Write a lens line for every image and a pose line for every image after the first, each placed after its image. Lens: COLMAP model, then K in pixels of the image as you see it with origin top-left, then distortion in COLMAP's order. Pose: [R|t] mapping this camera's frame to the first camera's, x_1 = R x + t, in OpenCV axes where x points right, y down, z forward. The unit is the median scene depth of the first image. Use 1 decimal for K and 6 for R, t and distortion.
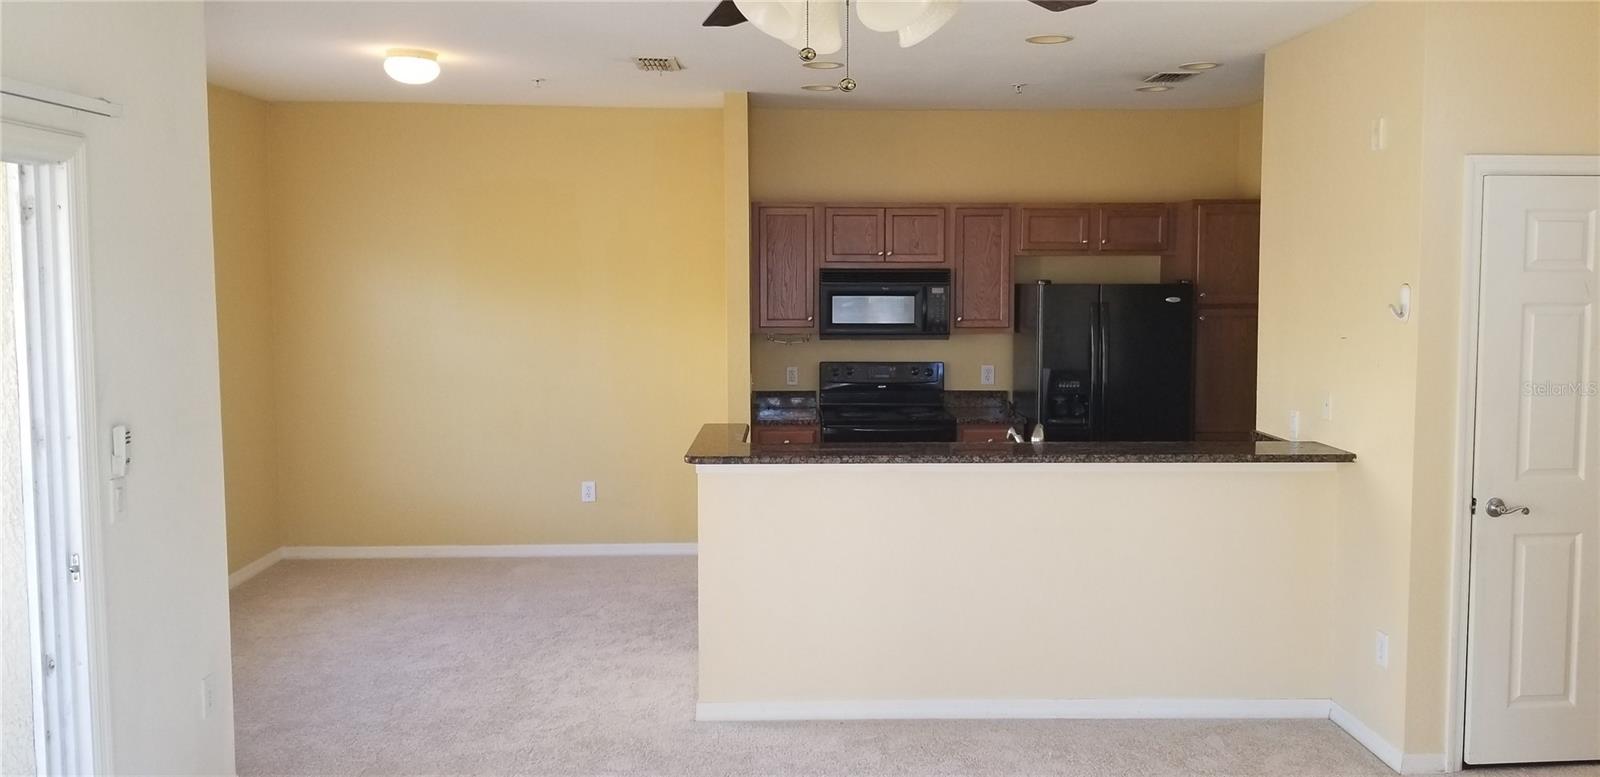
lens RADIAL K [[1233.6, 0, 801.2], [0, 1233.6, 358.1], [0, 0, 1]] dist [0.188655, -0.002085]
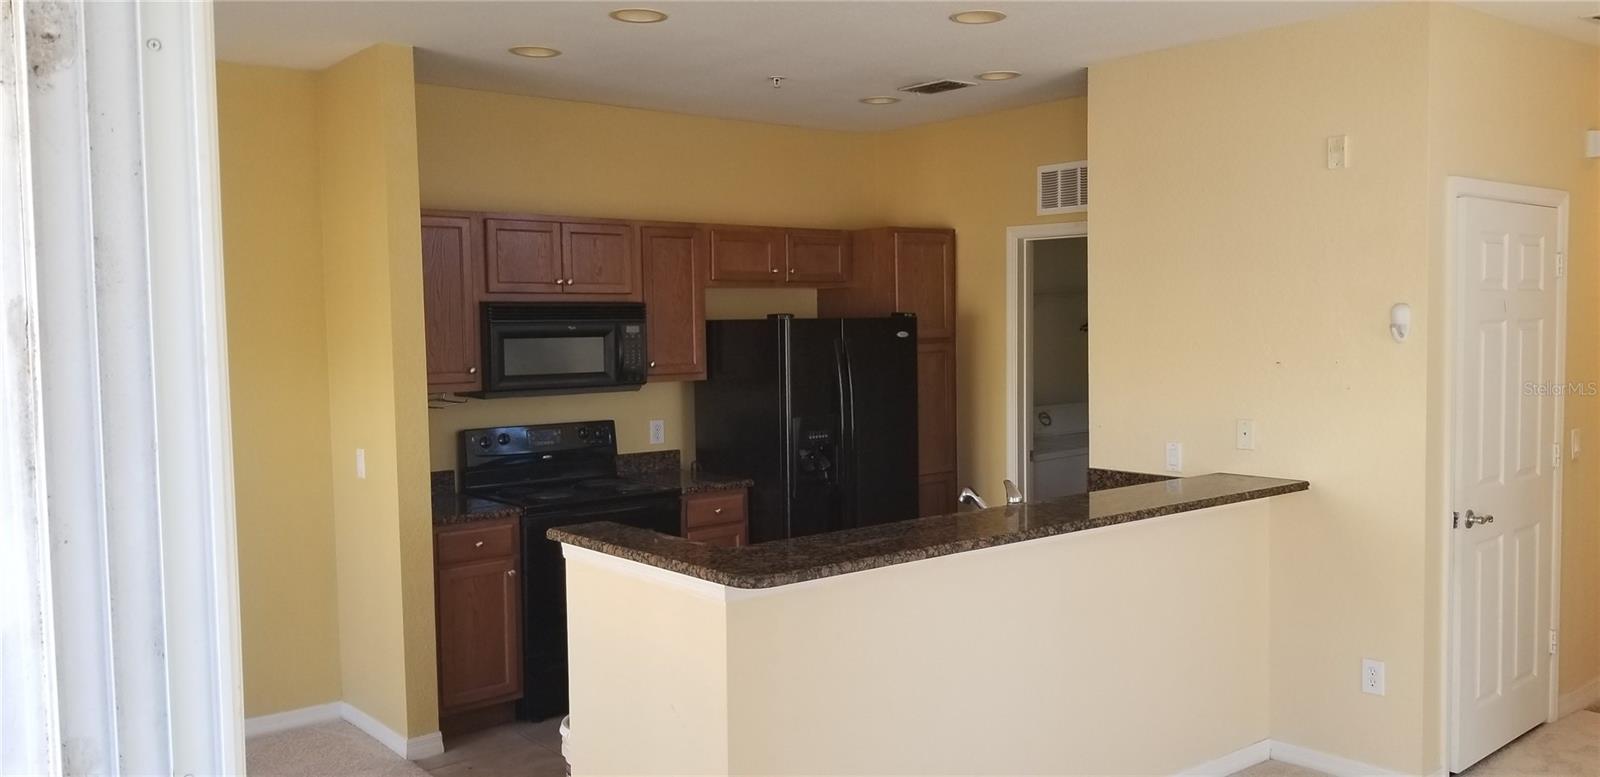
lens RADIAL K [[1277.9, 0, 800.0], [0, 1277.9, 388.5], [0, 0, 1]] dist [0.174098, -0.340426]
pose [[0.802580, -0.045359, 0.594817, -0.291643], [0.056296, 0.998414, 0.000176, -0.010844], [-0.593882, 0.033345, 0.803861, 0.276327]]
